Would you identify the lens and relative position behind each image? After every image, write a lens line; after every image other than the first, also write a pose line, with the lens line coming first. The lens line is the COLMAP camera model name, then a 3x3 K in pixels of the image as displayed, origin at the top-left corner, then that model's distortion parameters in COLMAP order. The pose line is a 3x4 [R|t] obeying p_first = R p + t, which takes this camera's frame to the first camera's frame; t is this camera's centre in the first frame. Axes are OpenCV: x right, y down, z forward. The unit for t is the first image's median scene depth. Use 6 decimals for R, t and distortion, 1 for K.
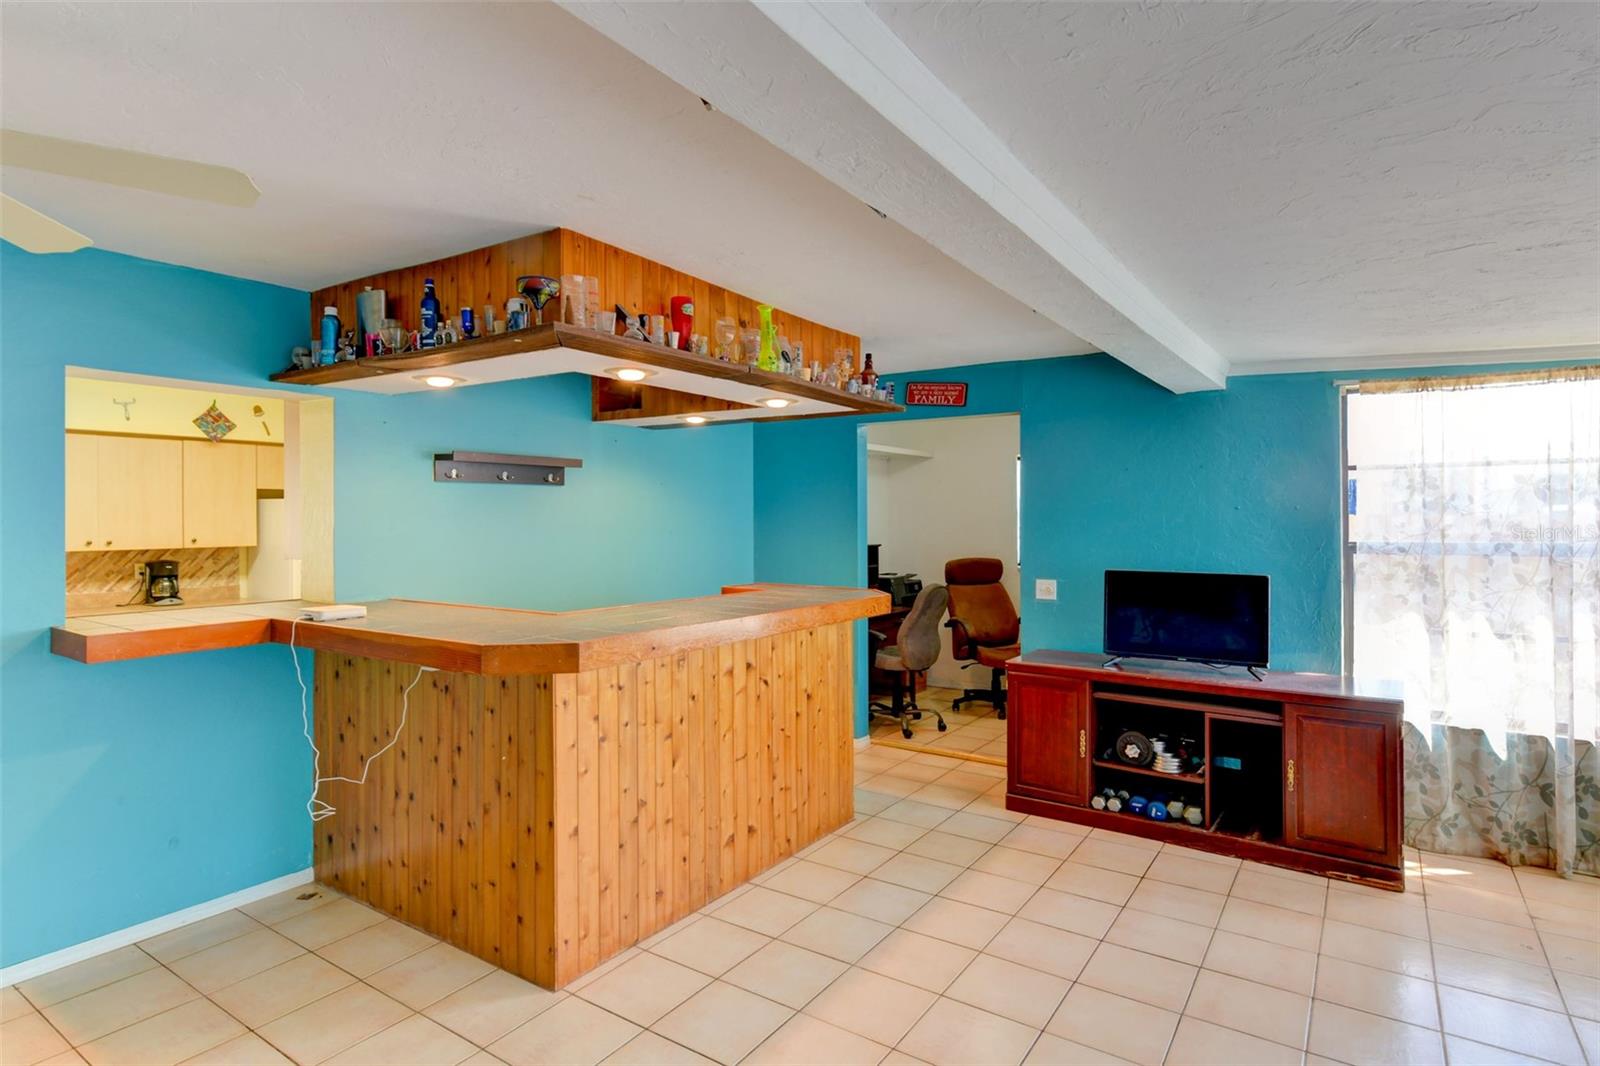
lens RADIAL K [[837.9, 0, 816.2], [0, 837.9, 519.4], [0, 0, 1]] dist [-0.005328, 0.002348]
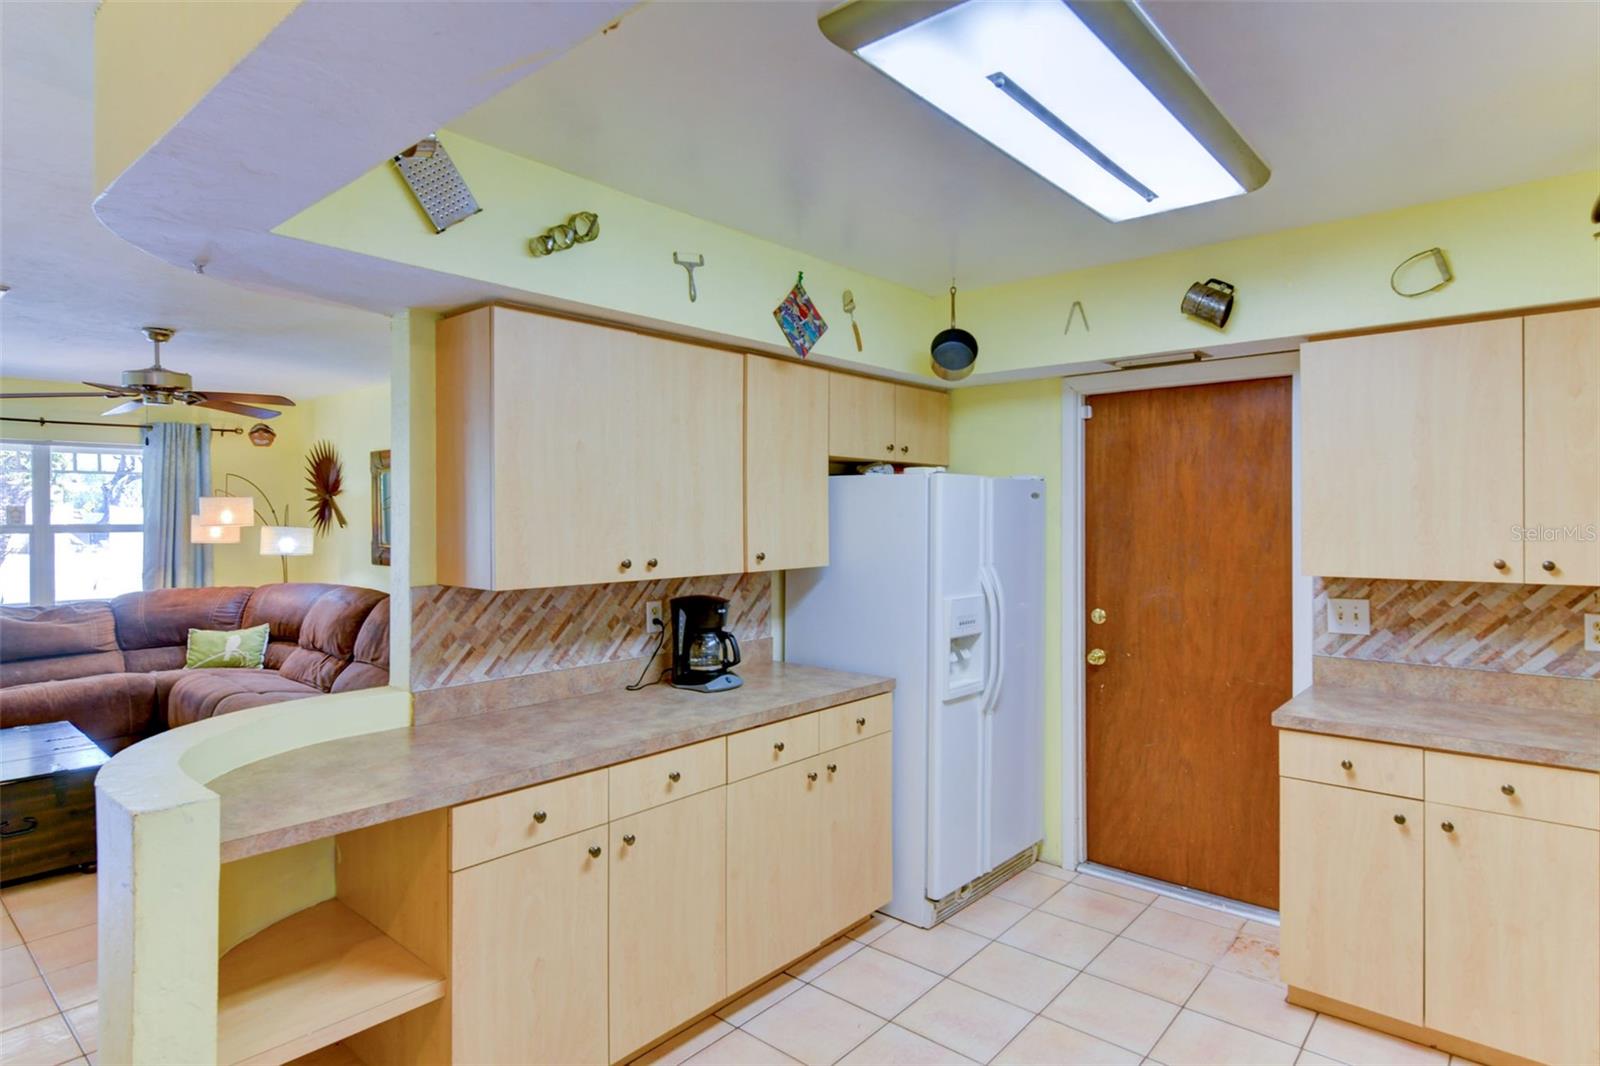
lens RADIAL K [[864.0, 0, 781.9], [0, 864.0, 521.0], [0, 0, 1]] dist [-0.013301, -0.001450]
pose [[0.991624, 0.003994, -0.129093, -1.071721], [-0.003262, 0.999977, 0.005882, 0.001284], [0.129114, -0.005411, 0.991615, 0.795028]]
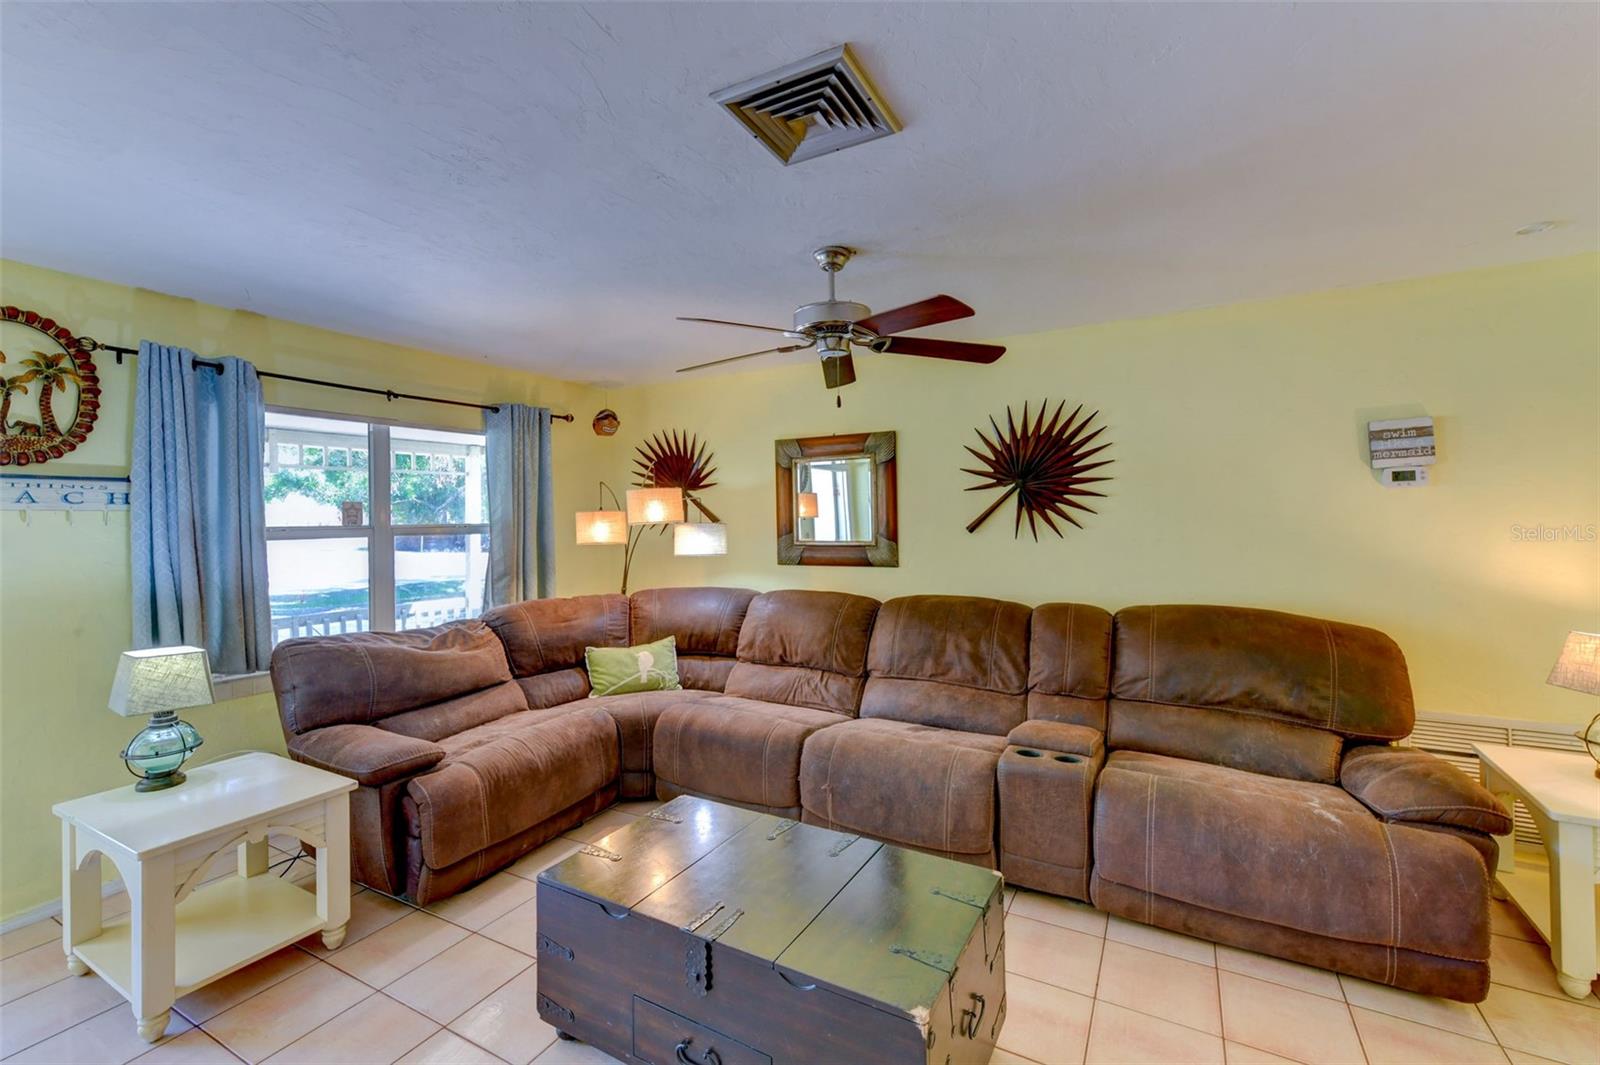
lens RADIAL K [[671.9, 0, 806.6], [0, 671.9, 529.0], [0, 0, 1]] dist [0.001938, -0.001147]
pose [[0.996599, -0.011219, 0.081639, -2.114983], [0.010077, 0.999846, 0.014389, 0.018462], [-0.081788, -0.013517, 0.996558, 1.163280]]
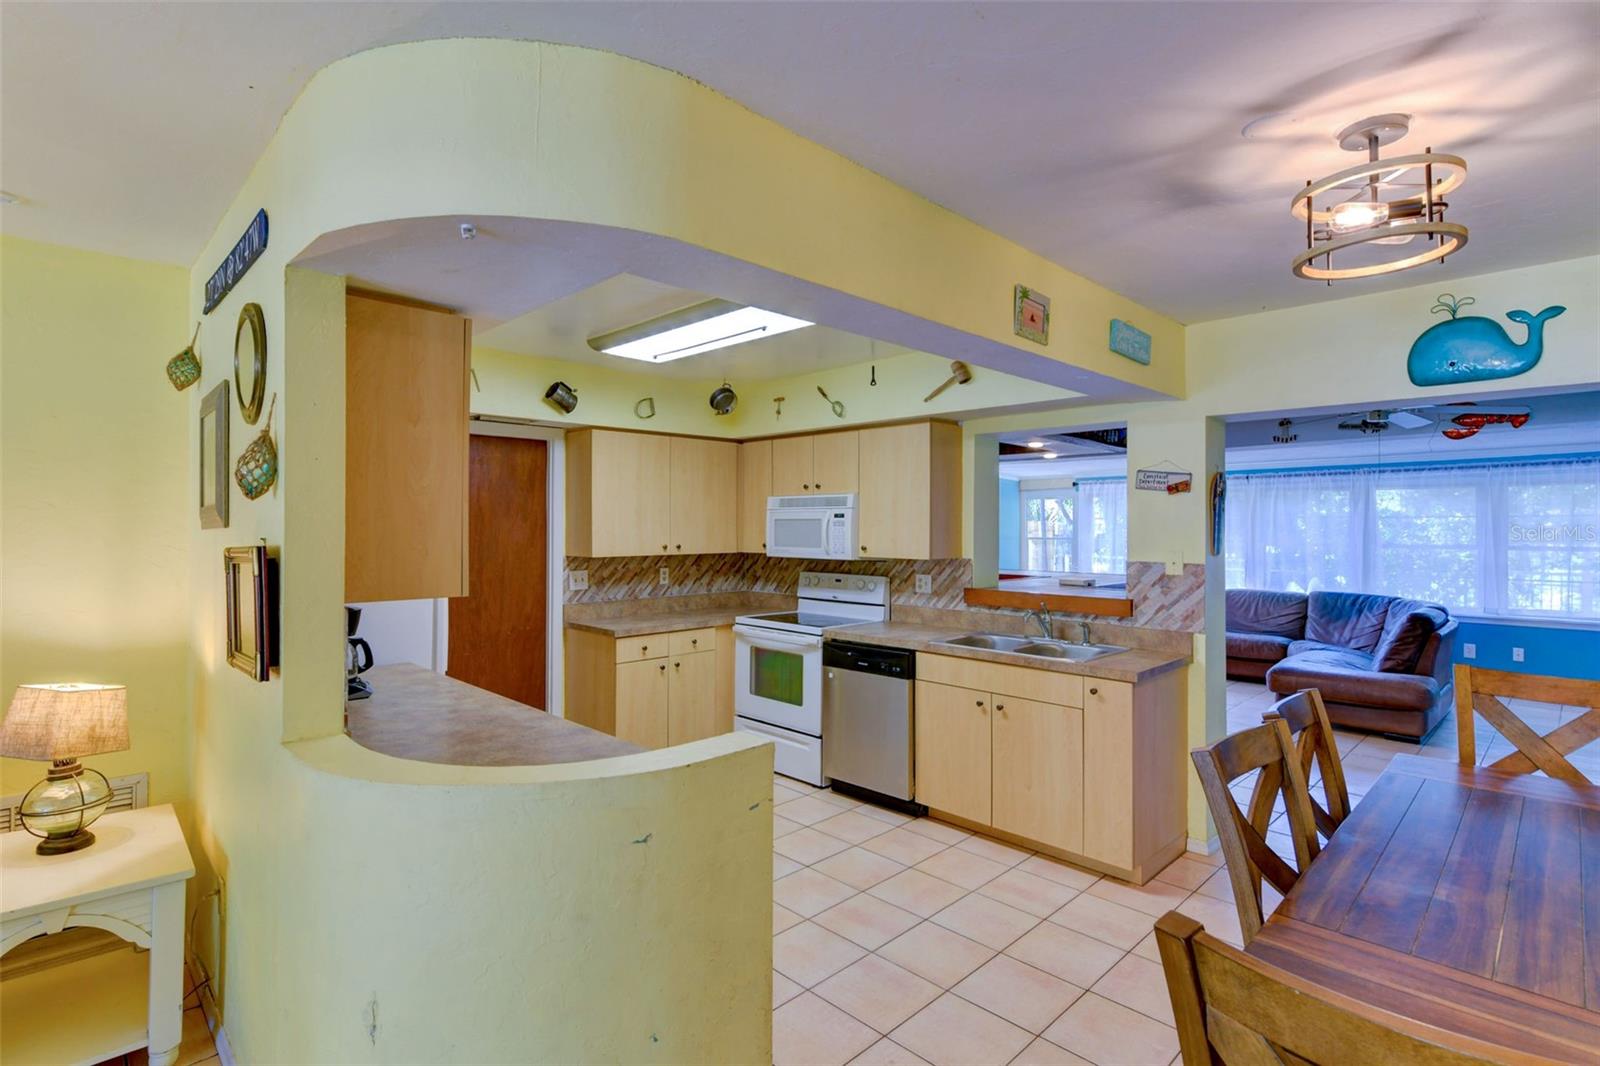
lens RADIAL K [[815.2, 0, 795.9], [0, 815.2, 523.2], [0, 0, 1]] dist [0.003633, -0.001148]
pose [[0.183415, 0.007802, 0.983005, -1.901336], [-0.004128, 0.999966, -0.007167, 0.005054], [-0.983027, -0.002743, 0.183441, 1.029882]]
